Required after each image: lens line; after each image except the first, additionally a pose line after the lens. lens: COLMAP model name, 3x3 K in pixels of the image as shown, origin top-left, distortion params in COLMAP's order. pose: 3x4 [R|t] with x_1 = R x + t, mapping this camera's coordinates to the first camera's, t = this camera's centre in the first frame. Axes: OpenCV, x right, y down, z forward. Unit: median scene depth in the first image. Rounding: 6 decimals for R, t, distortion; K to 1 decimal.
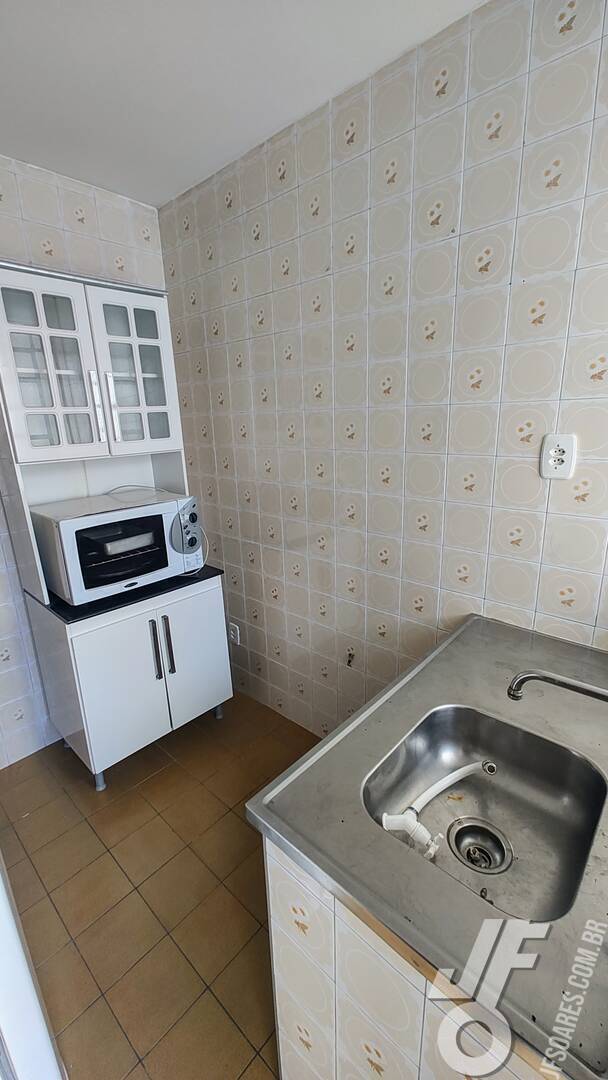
lens RADIAL K [[444.6, 0, 304.0], [0, 444.6, 540.0], [0, 0, 1]] dist [0.011409, -0.000567]
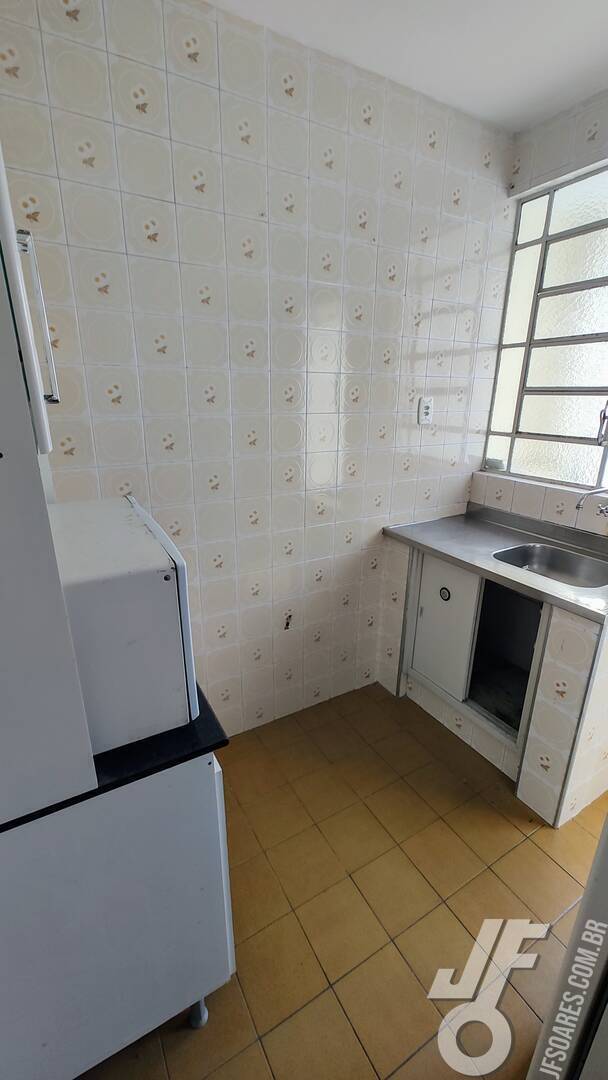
lens RADIAL K [[444.6, 0, 304.0], [0, 444.6, 540.0], [0, 0, 1]] dist [0.011409, -0.000567]
pose [[0.305944, -0.264148, 0.914672, -1.140534], [0.241193, 0.950902, 0.193936, -0.149314], [-0.920991, 0.161279, 0.354633, 0.843591]]
